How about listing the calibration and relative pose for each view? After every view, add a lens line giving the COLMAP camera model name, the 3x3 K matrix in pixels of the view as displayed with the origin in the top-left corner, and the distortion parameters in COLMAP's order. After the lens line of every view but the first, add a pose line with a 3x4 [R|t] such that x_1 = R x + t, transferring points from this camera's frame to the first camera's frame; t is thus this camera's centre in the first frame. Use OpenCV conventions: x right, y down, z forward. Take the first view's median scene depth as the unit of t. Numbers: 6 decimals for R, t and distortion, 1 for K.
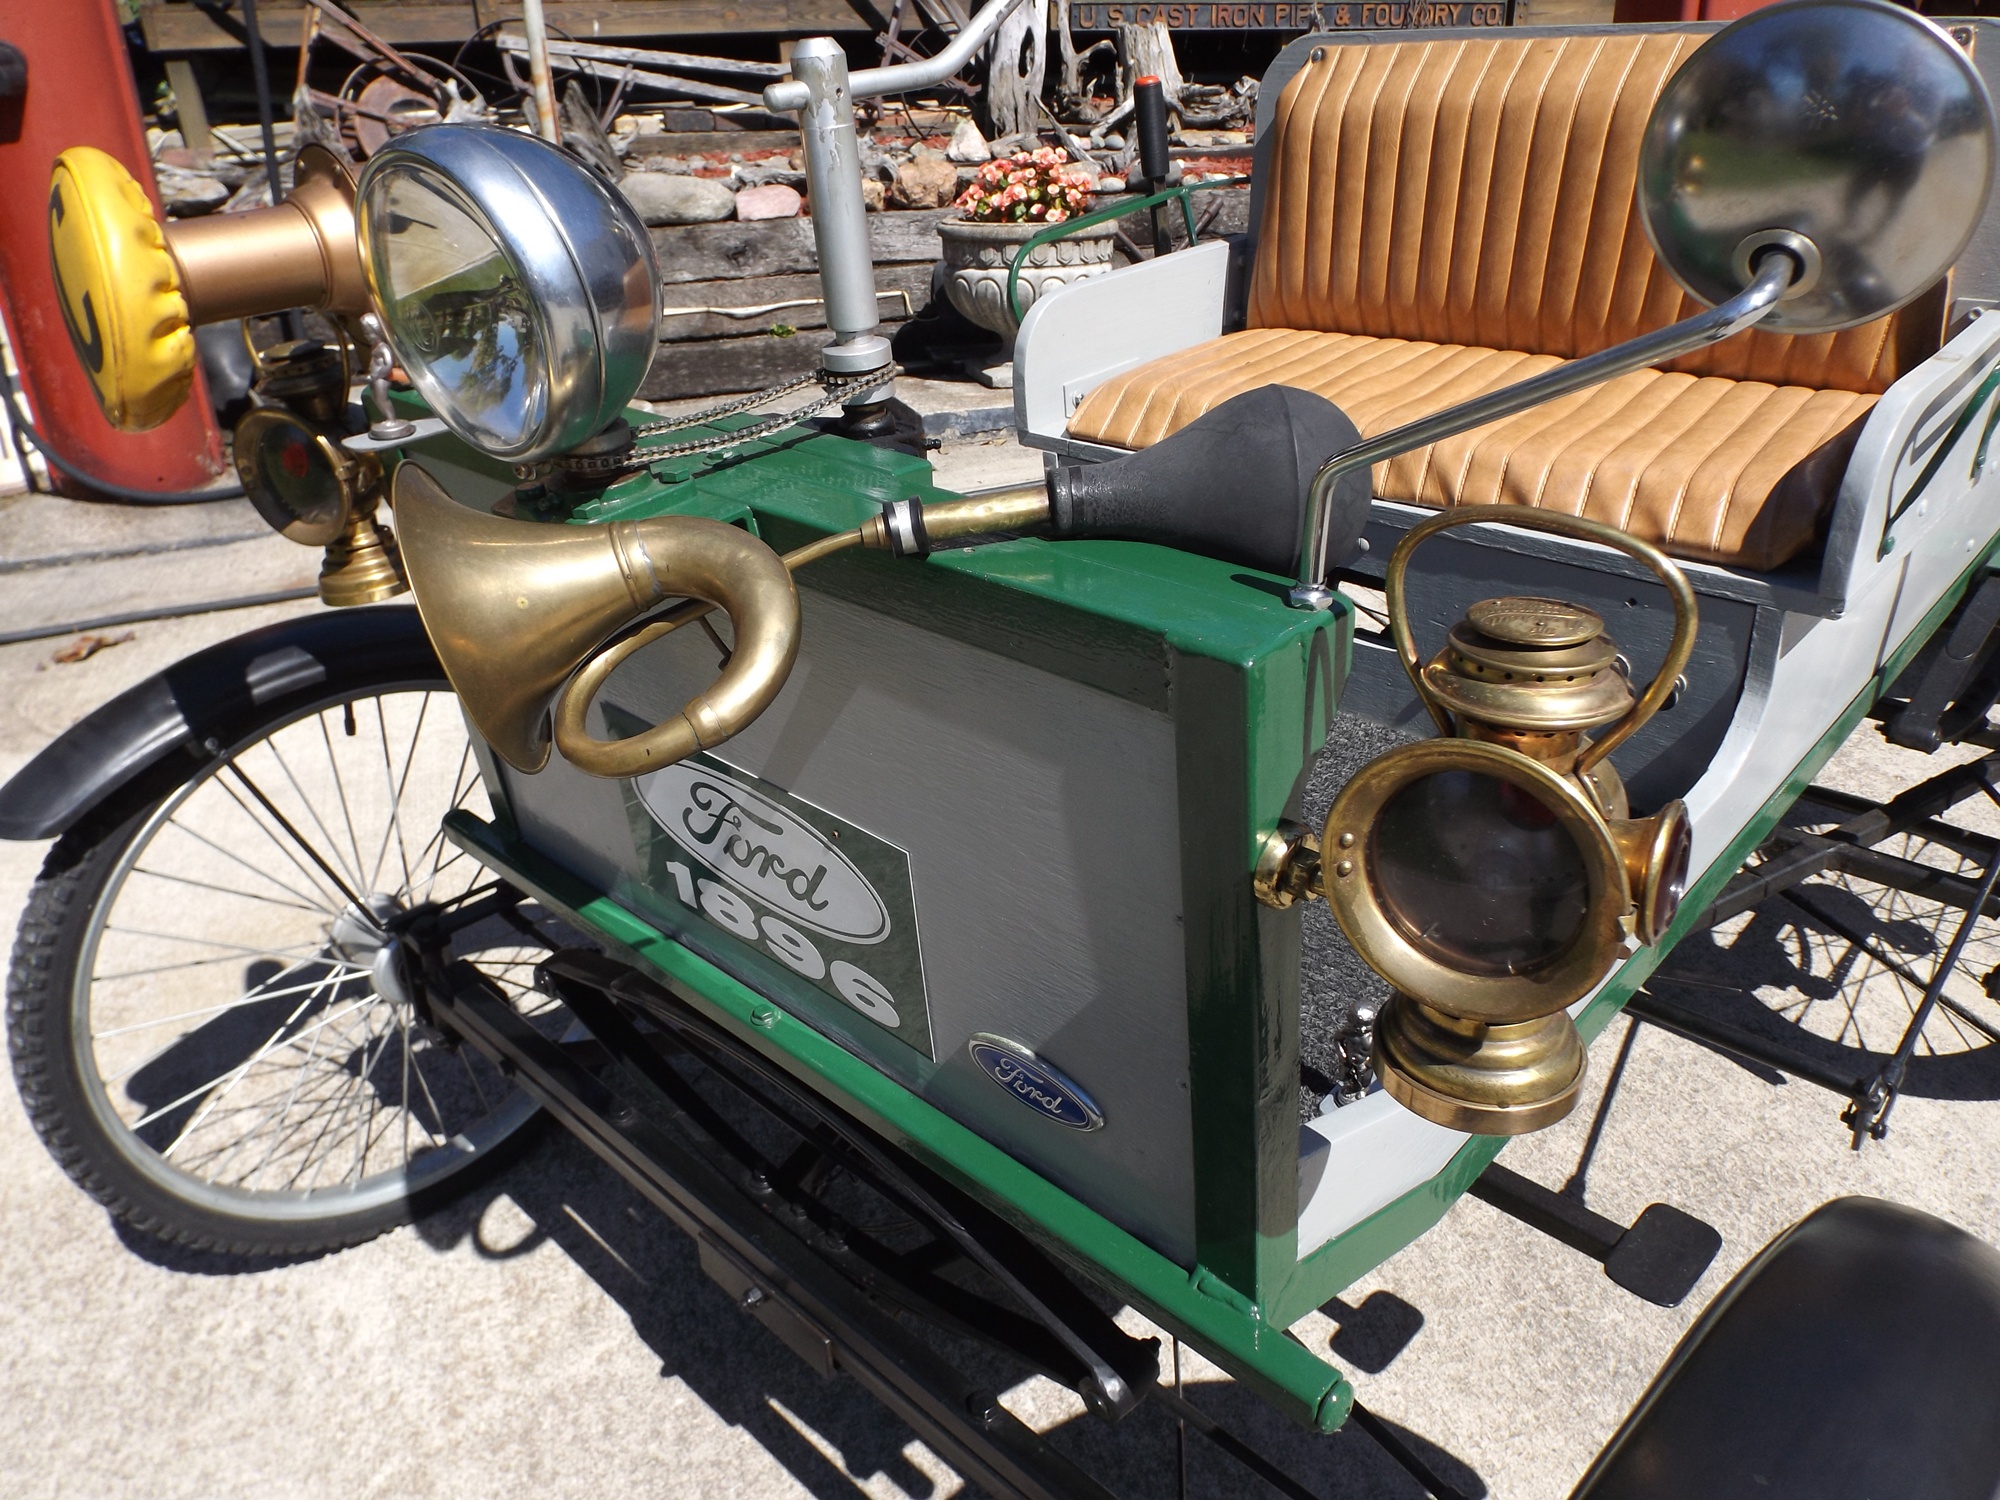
lens RADIAL K [[1453.5, 0, 1003.0], [0, 1453.5, 754.4], [0, 0, 1]] dist [0.008443, -0.022877]
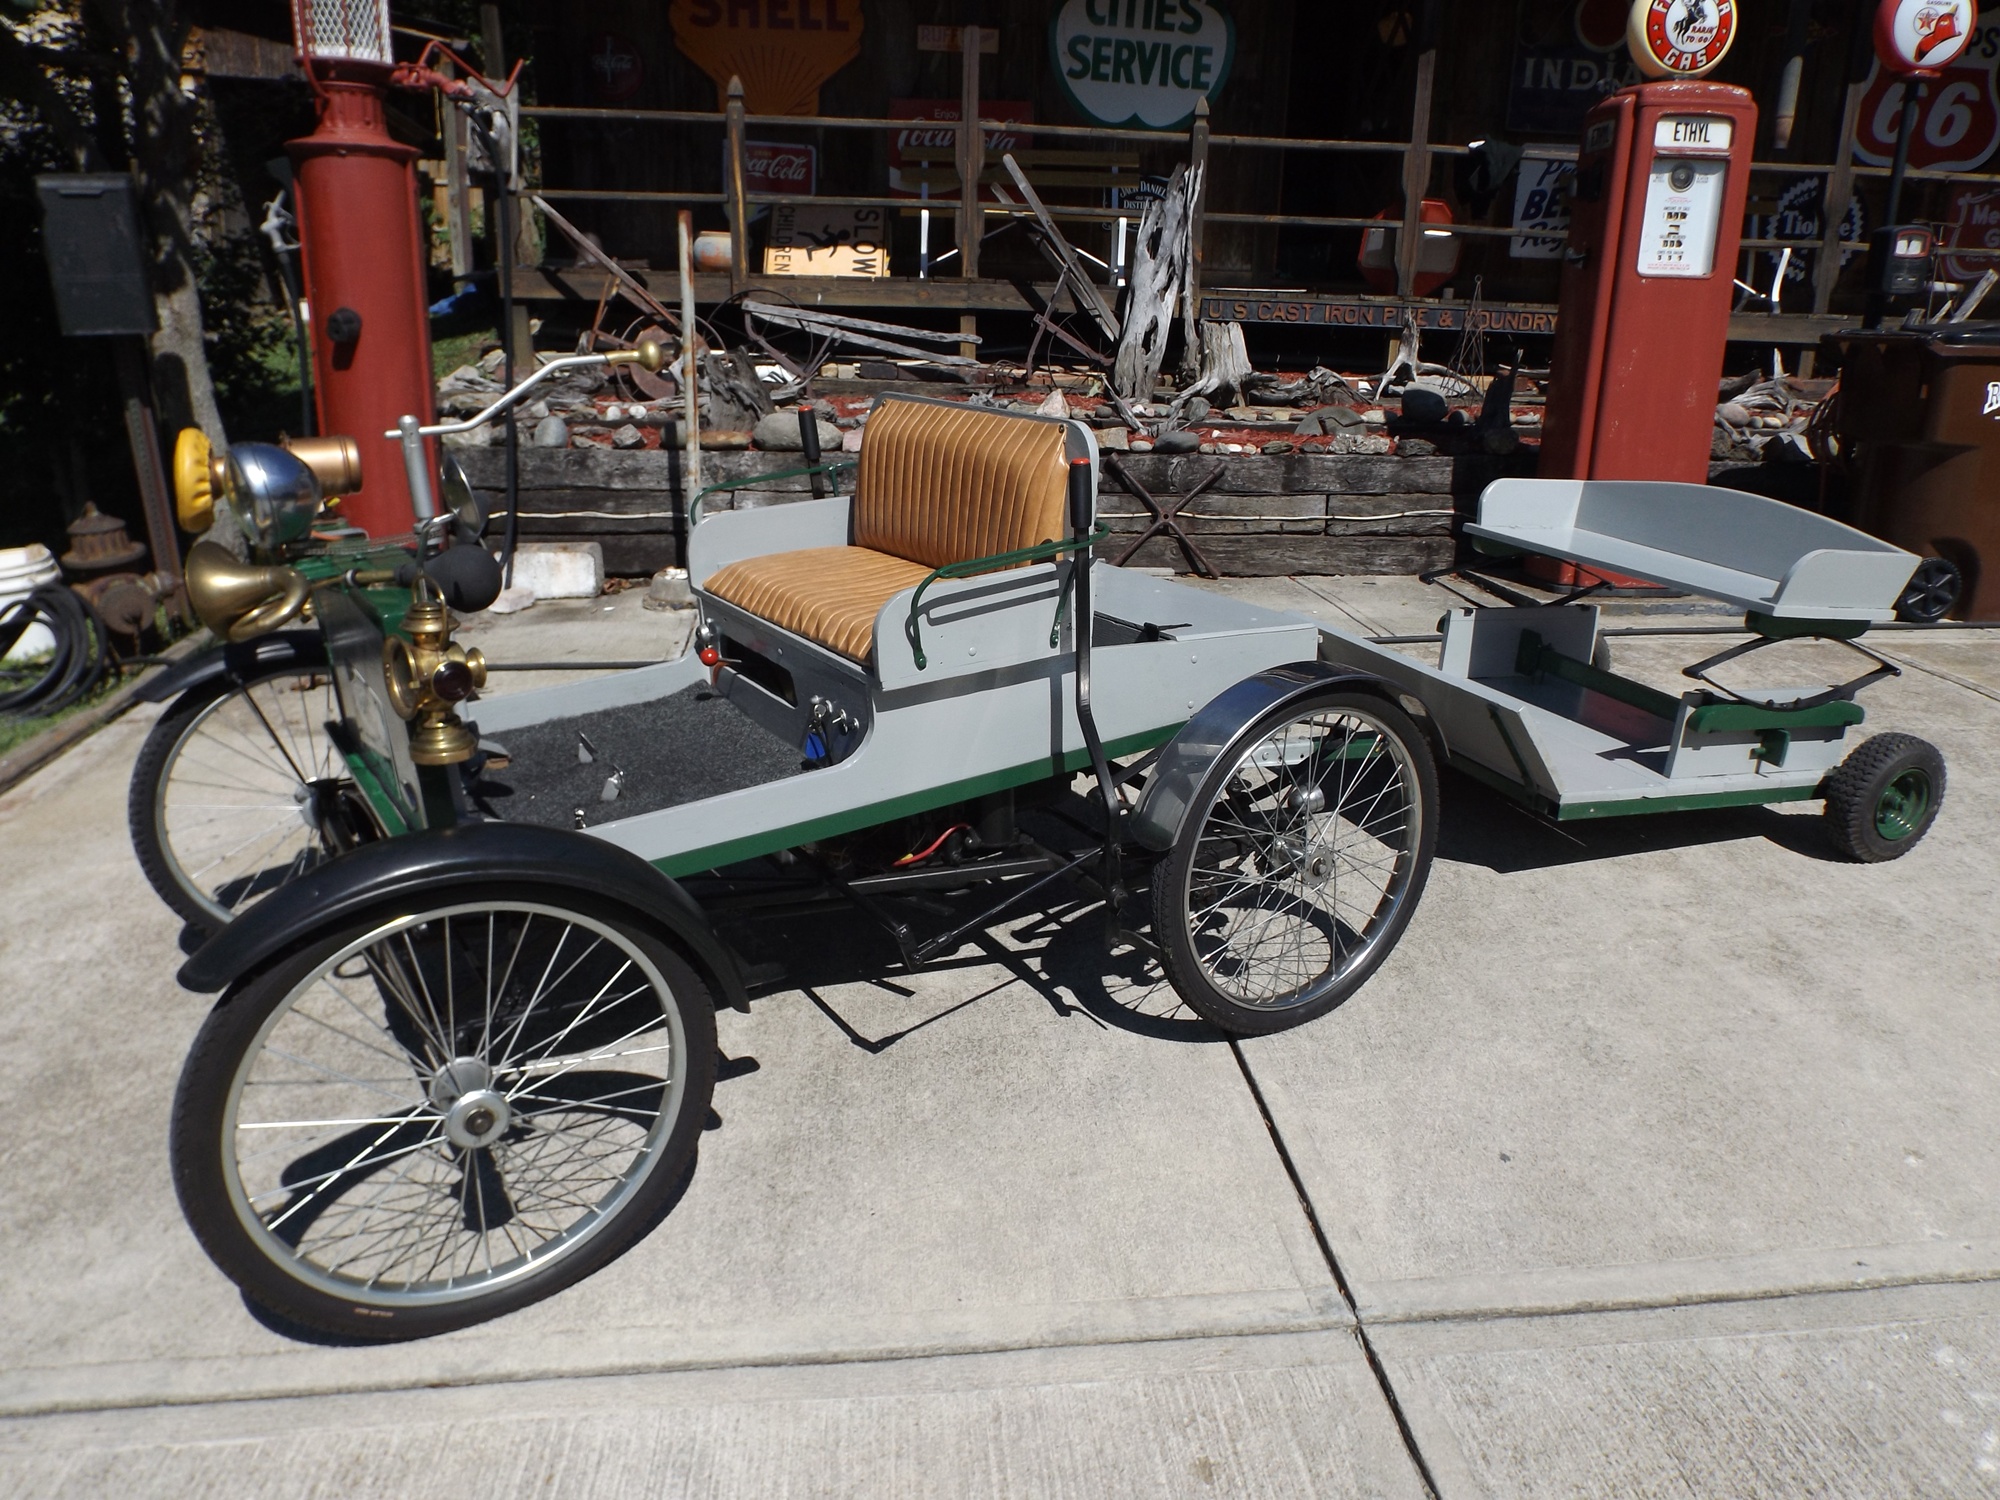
lens RADIAL K [[1459.7, 0, 998.8], [0, 1459.7, 761.4], [0, 0, 1]] dist [0.006447, -0.020143]
pose [[0.968849, 0.123106, -0.214885, 0.871954], [-0.151382, 0.981107, -0.120467, 0.172017], [0.195995, 0.149244, 0.969181, -0.735388]]
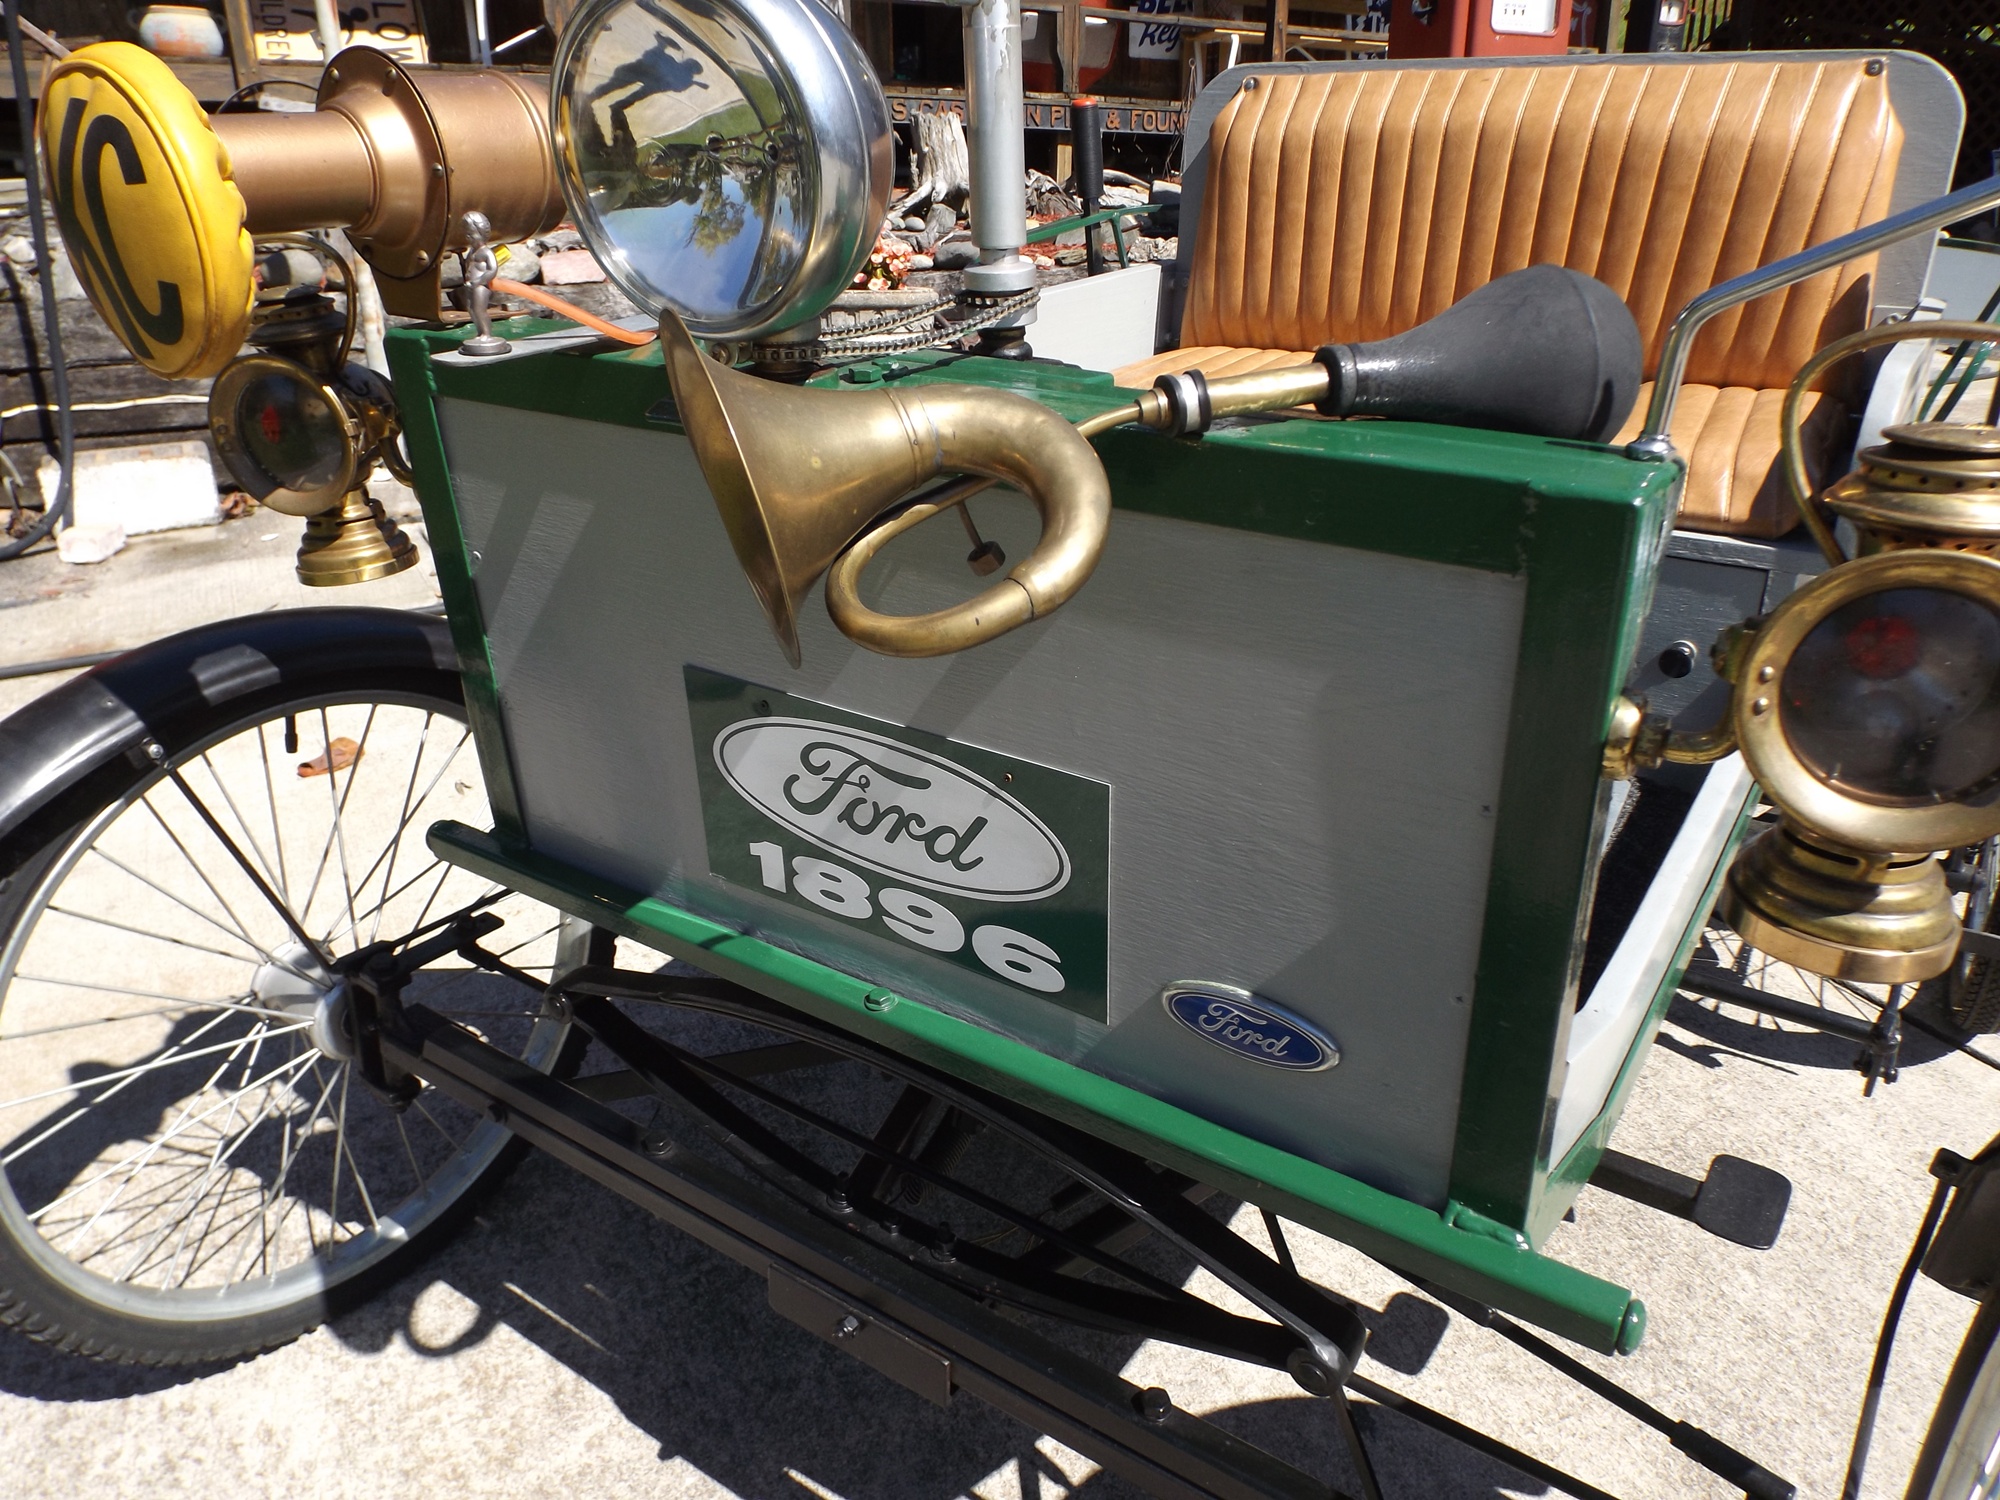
lens RADIAL K [[1453.4, 0, 1006.1], [0, 1453.4, 758.3], [0, 0, 1]] dist [0.006718, -0.020257]
pose [[0.985413, -0.028314, 0.167805, -0.153091], [0.038863, 0.997446, -0.059920, 0.055465], [-0.165680, 0.065568, 0.983997, 0.049552]]
